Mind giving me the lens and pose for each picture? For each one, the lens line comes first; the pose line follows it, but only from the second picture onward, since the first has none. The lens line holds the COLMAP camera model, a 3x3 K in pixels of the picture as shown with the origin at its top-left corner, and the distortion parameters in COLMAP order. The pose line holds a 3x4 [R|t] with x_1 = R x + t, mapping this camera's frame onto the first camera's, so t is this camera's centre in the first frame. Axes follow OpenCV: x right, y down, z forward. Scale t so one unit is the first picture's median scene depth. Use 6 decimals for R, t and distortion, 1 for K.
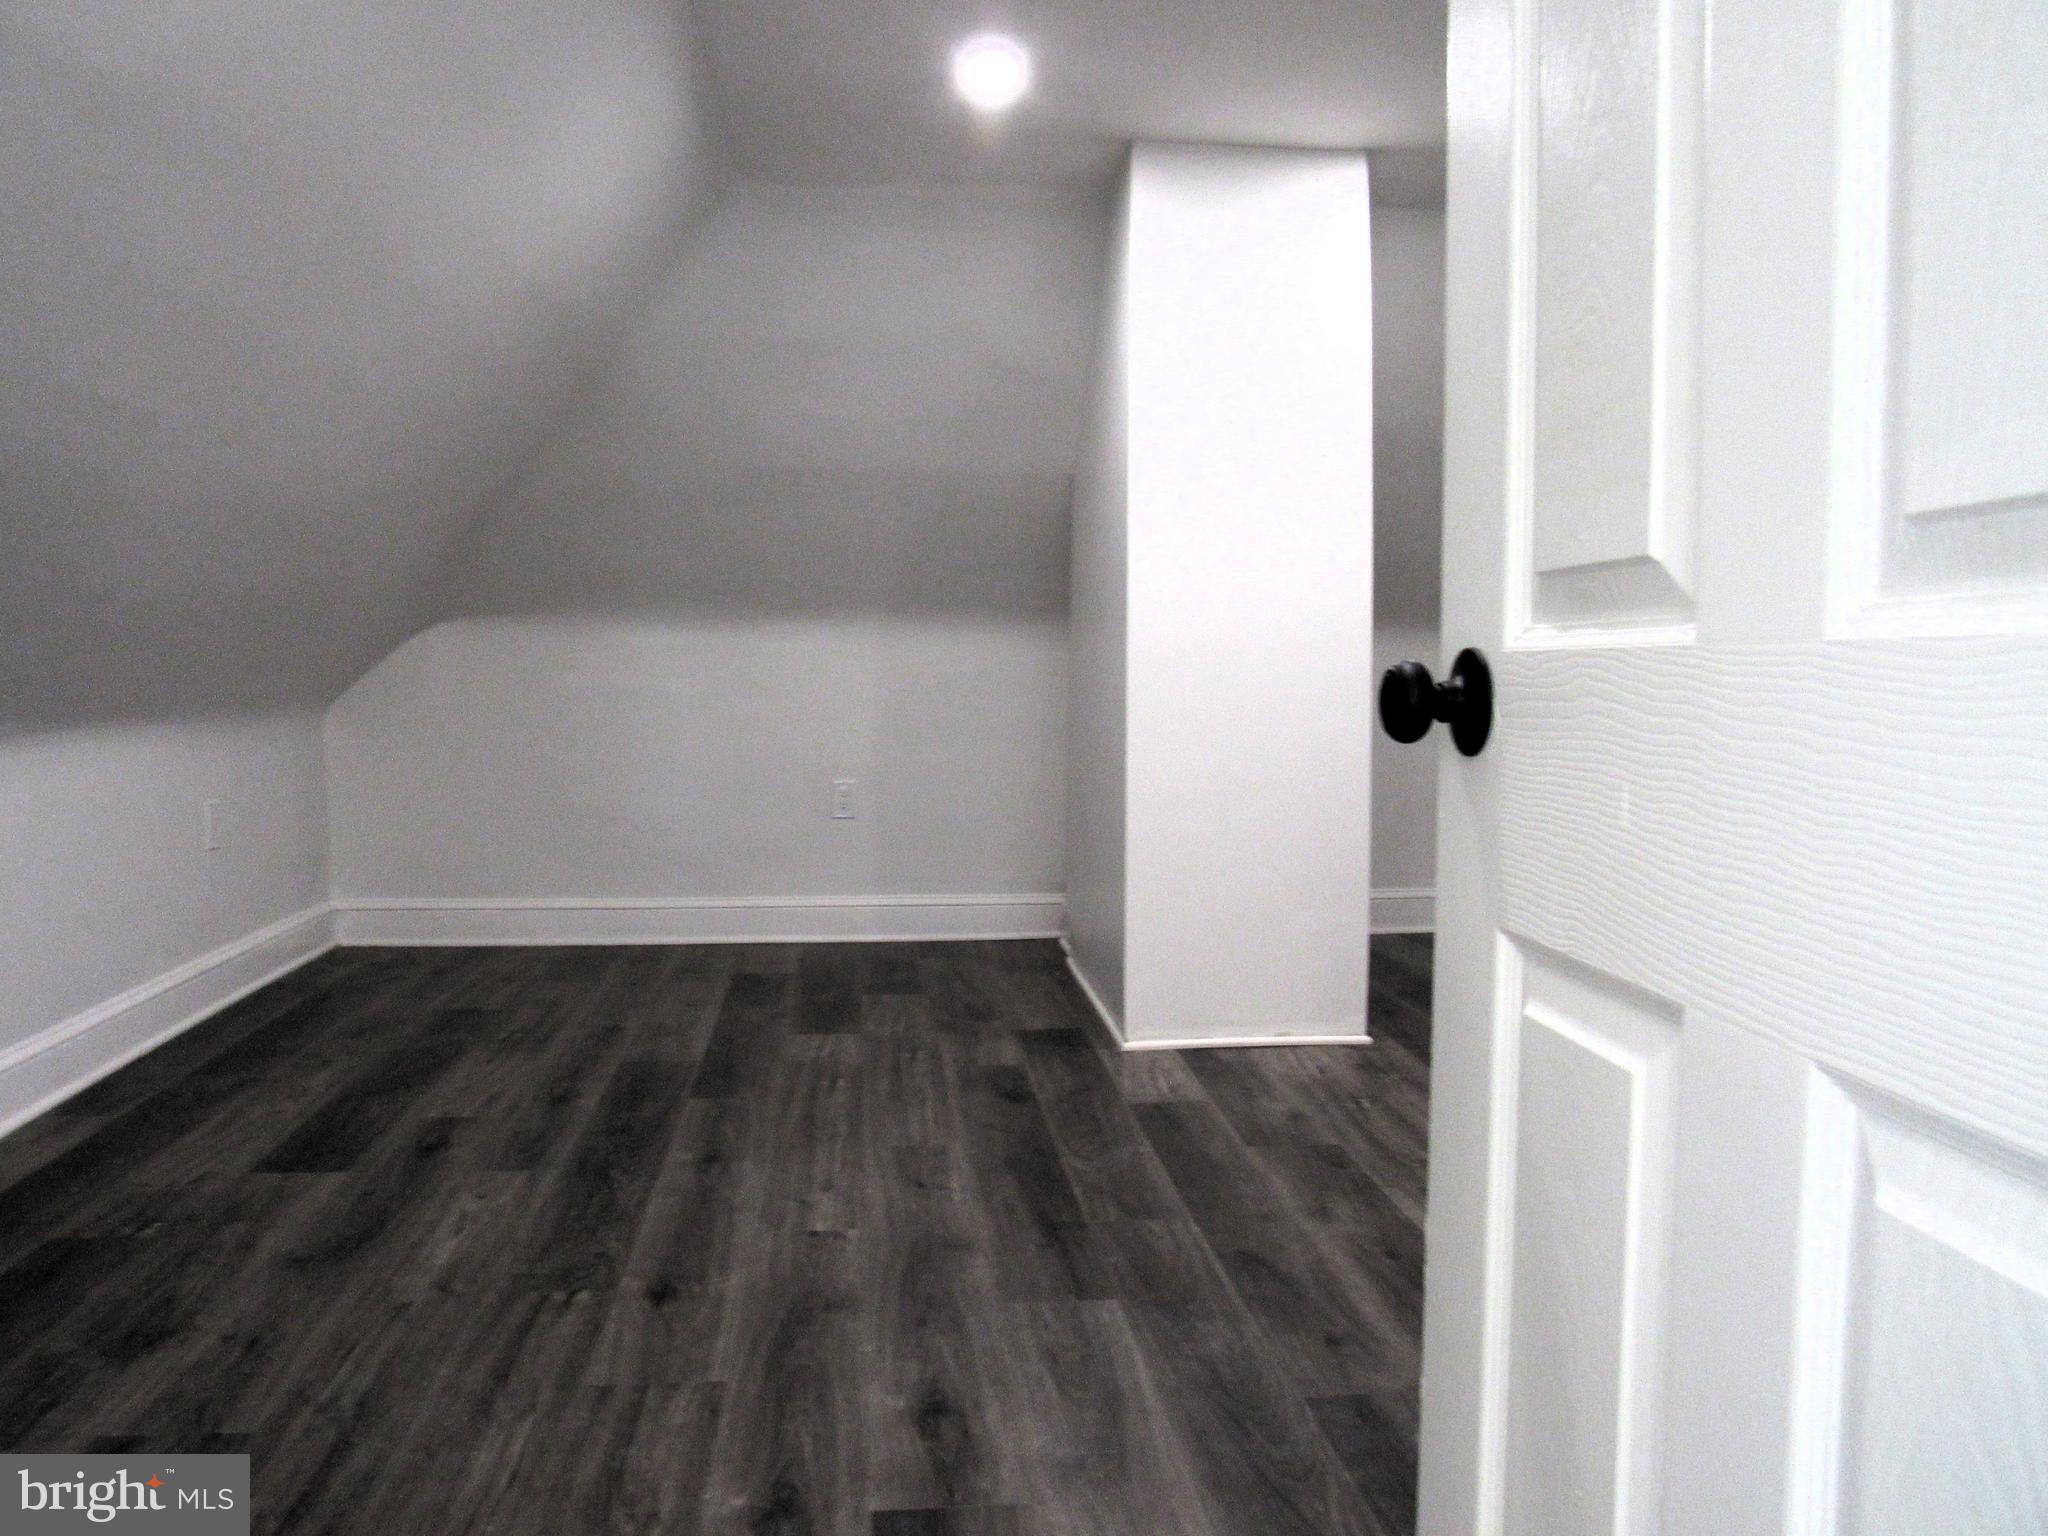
lens RADIAL K [[1477.7, 0, 1024.0], [0, 1477.7, 768.0], [0, 0, 1]] dist [-0.030513, 0.001966]
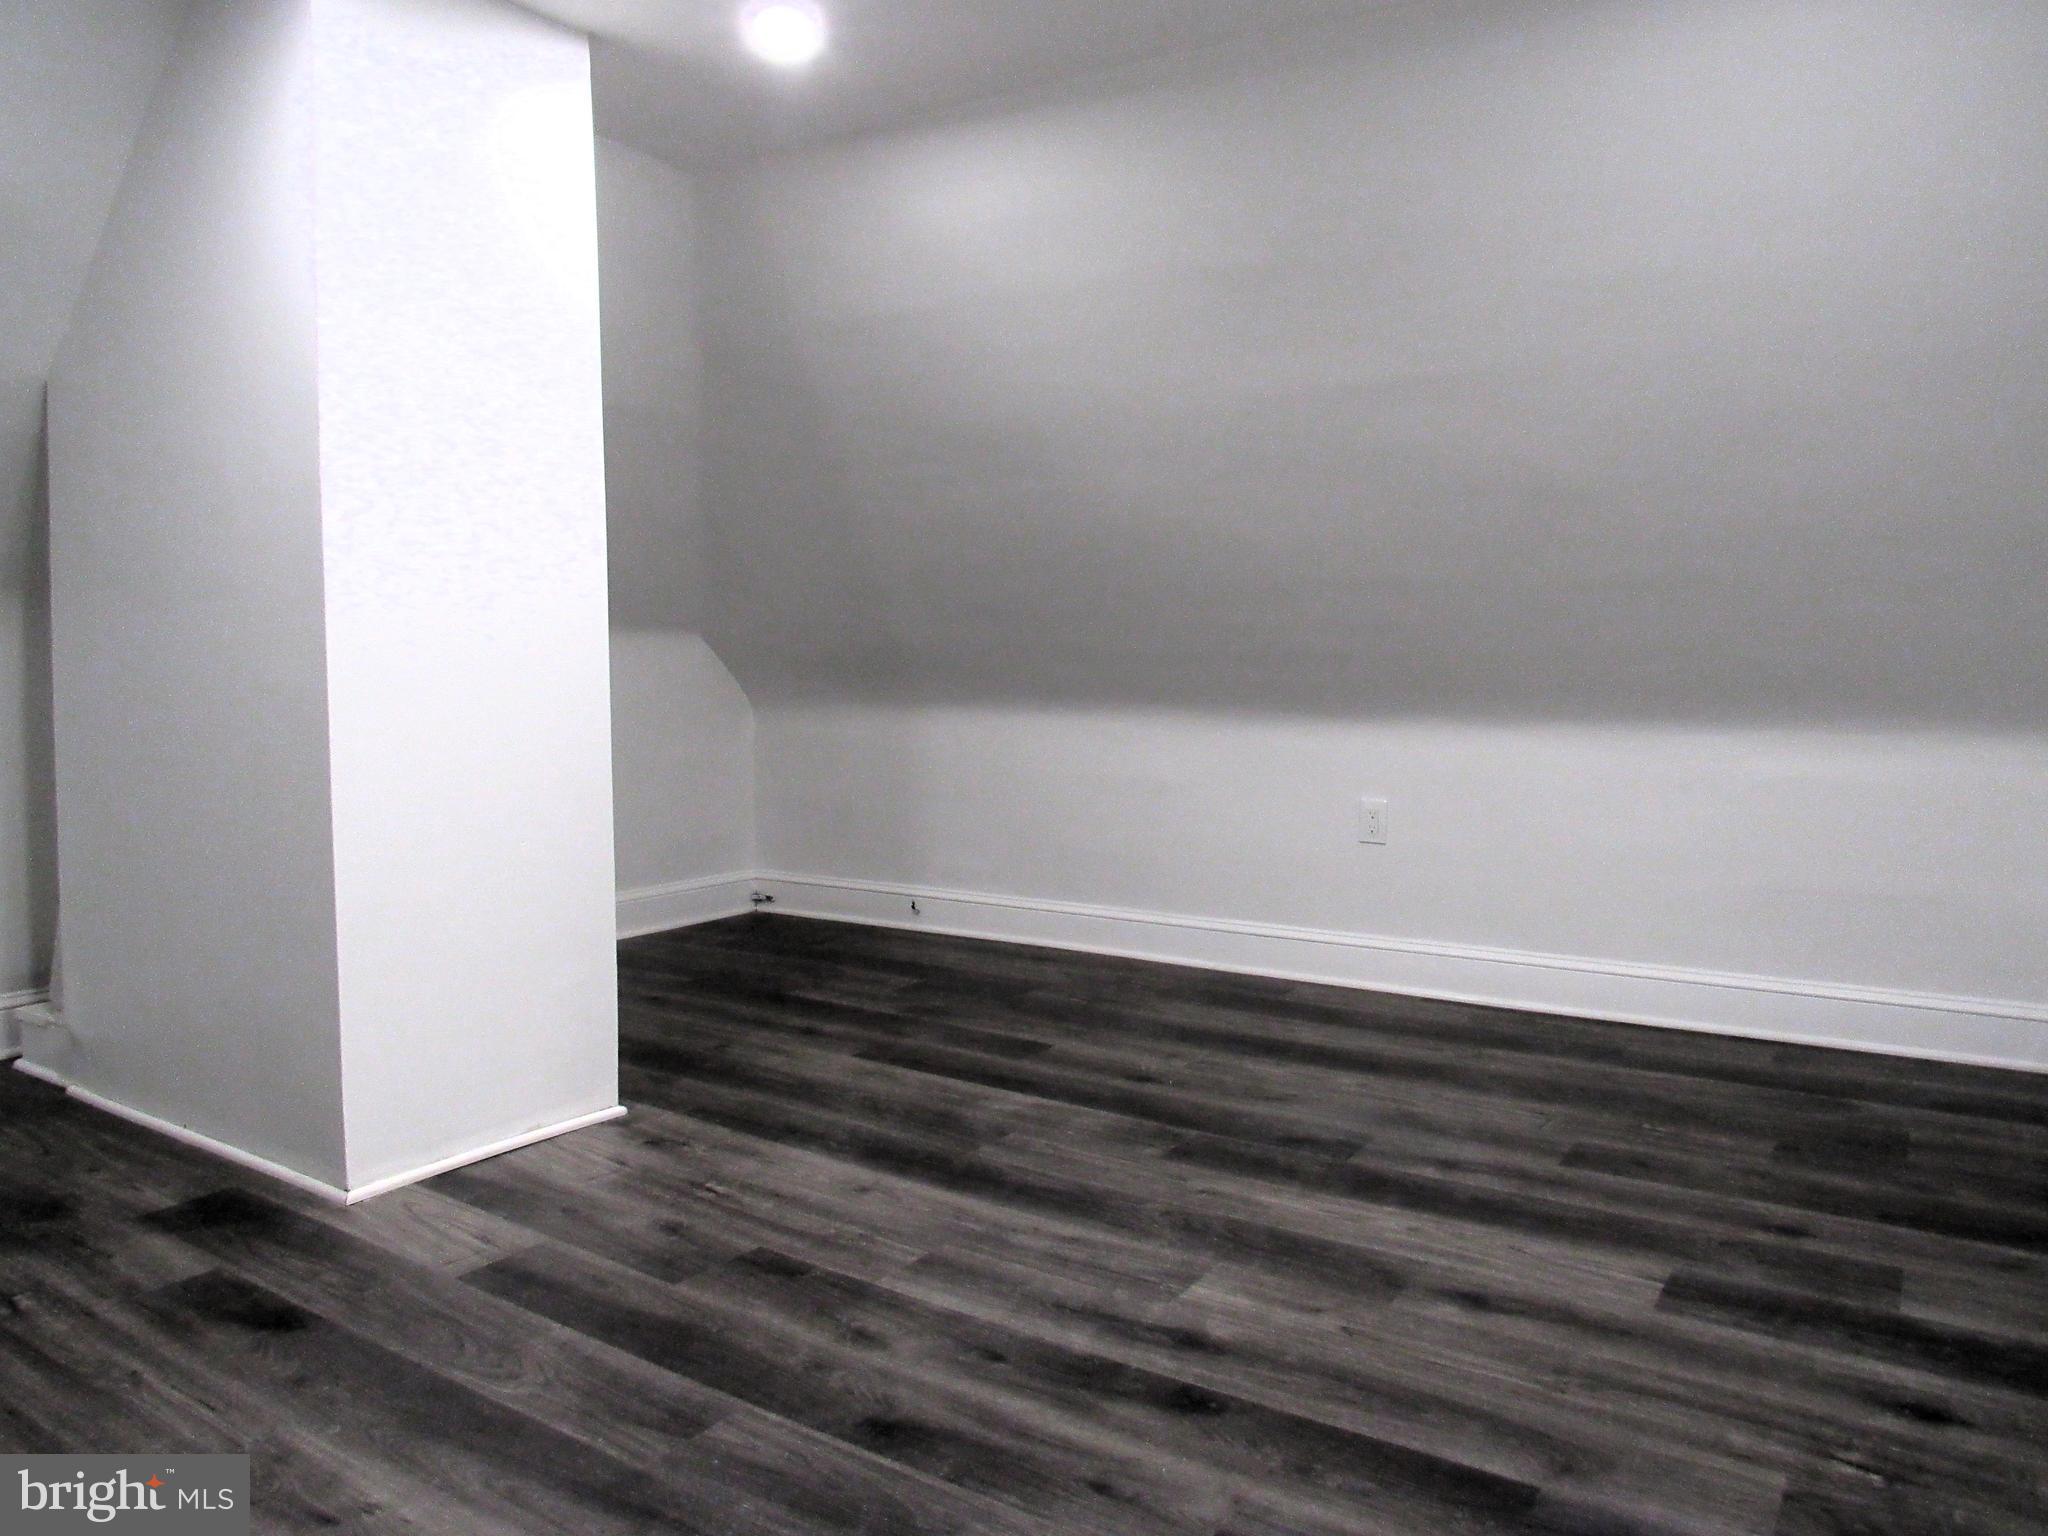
lens RADIAL K [[1467.9, 0, 1027.4], [0, 1467.9, 727.1], [0, 0, 1]] dist [-0.046321, 0.012674]
pose [[0.641162, -0.039172, 0.766406, -0.330624], [0.054505, 0.998499, 0.005436, -0.032518], [-0.765468, 0.038287, 0.642334, 0.387672]]
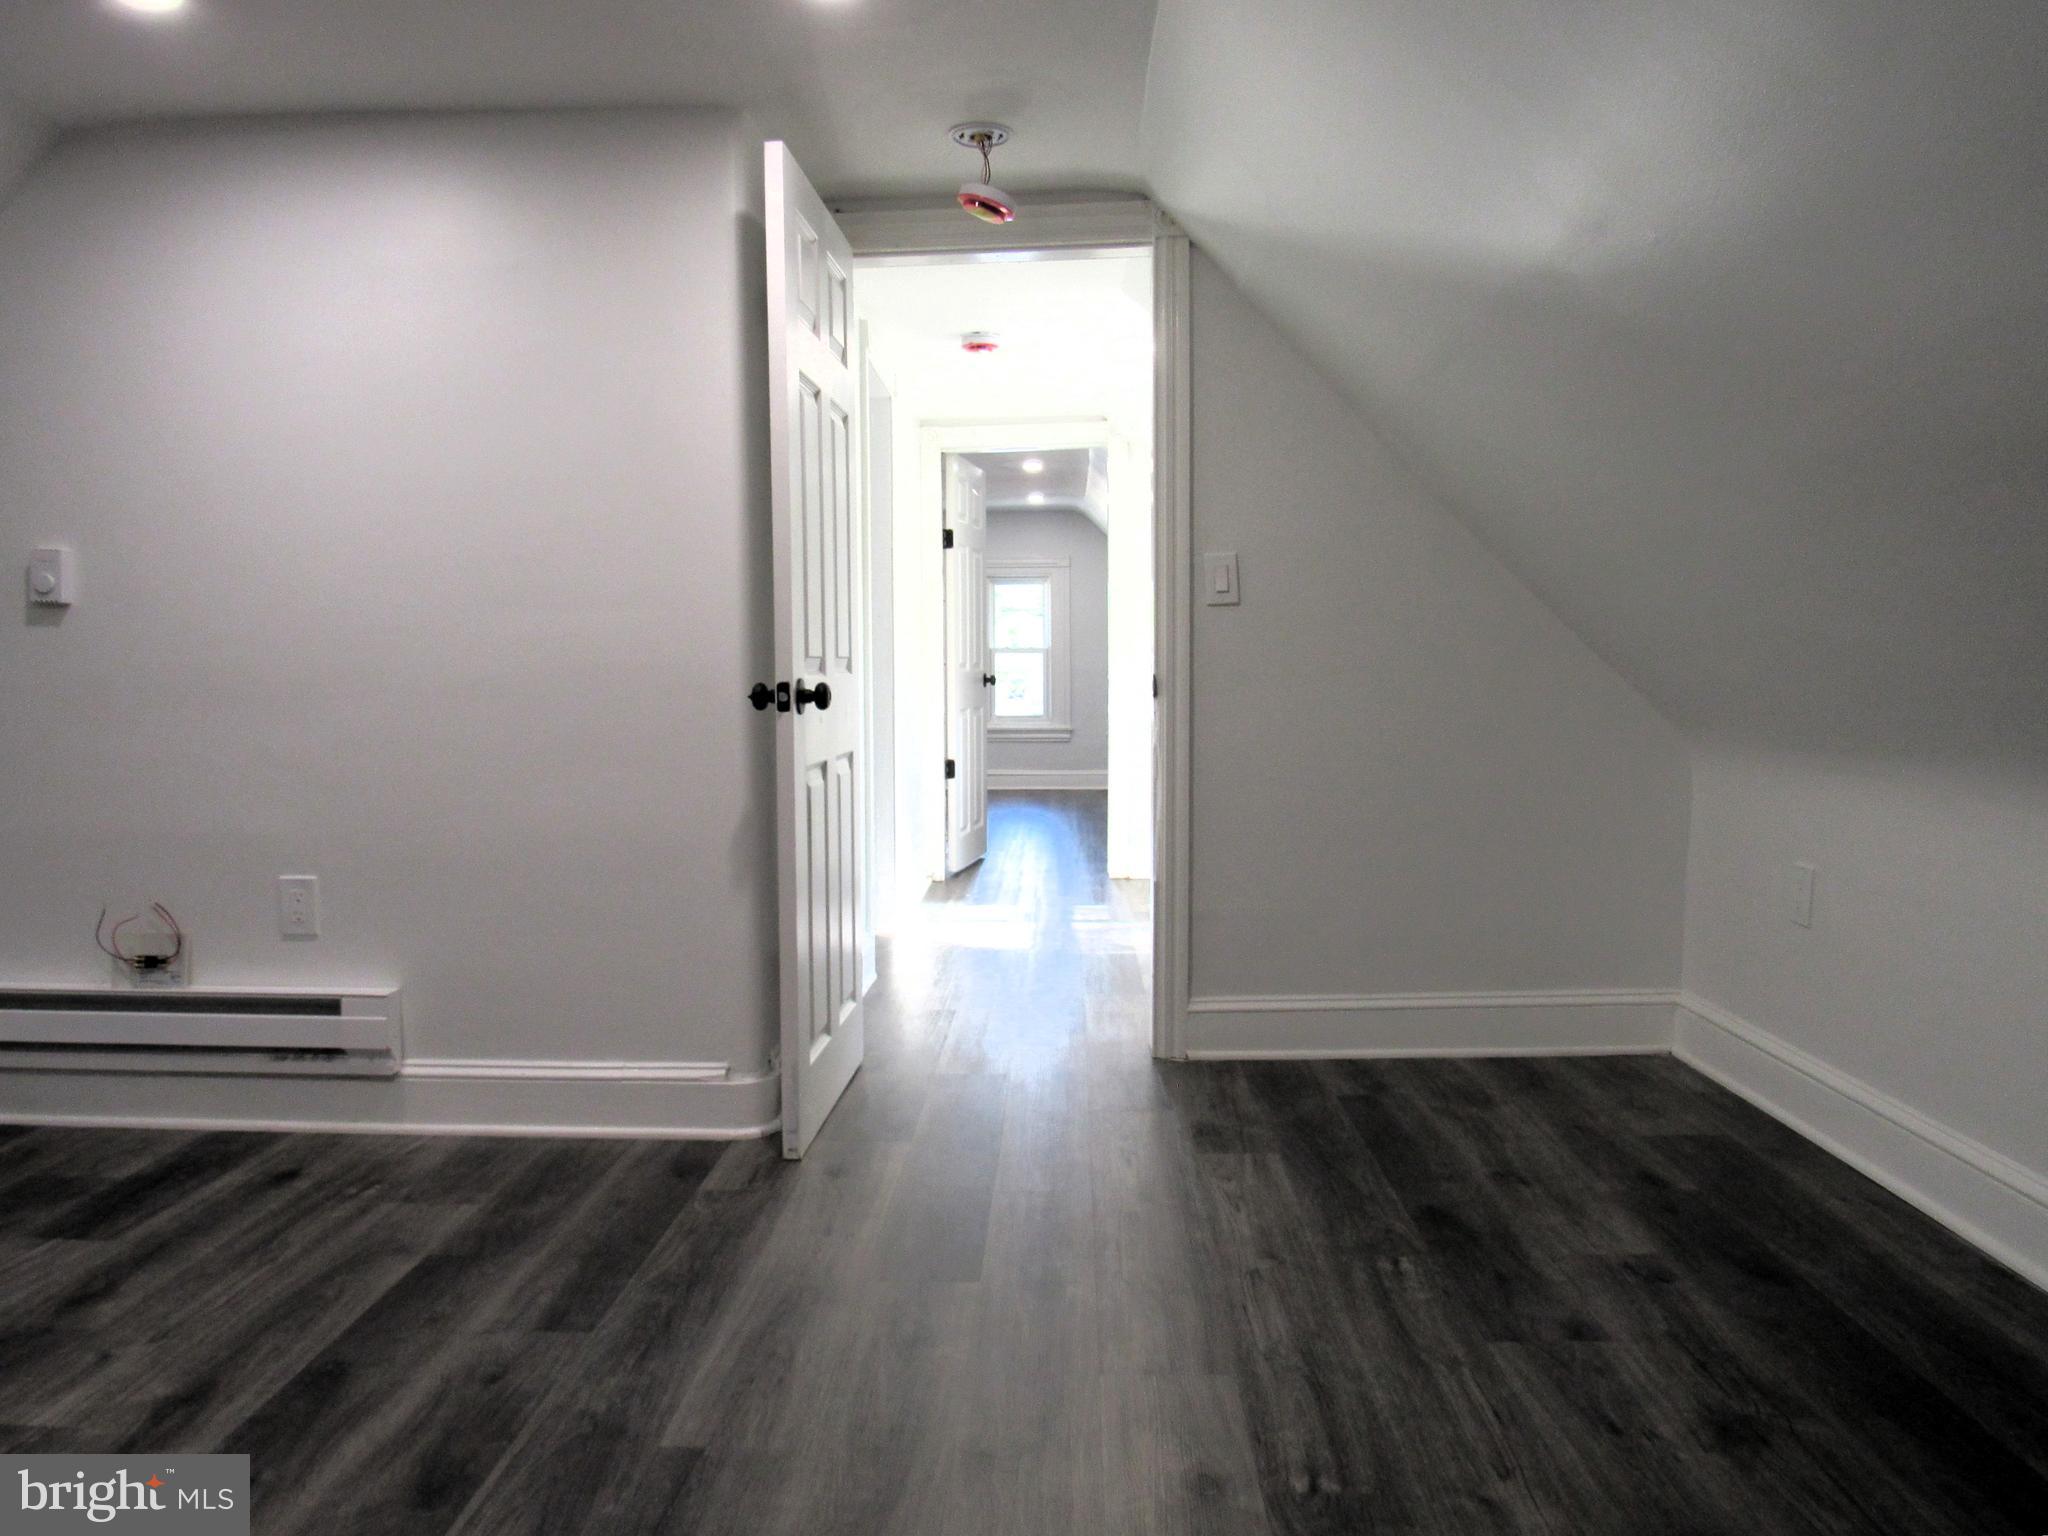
lens RADIAL K [[1477.7, 0, 1024.0], [0, 1477.7, 768.0], [0, 0, 1]] dist [-0.030513, 0.001966]
pose [[-0.989360, -0.017914, 0.144384, -0.215011], [0.002150, 0.990482, 0.137629, -0.115787], [-0.145475, 0.136475, -0.979904, 1.451492]]
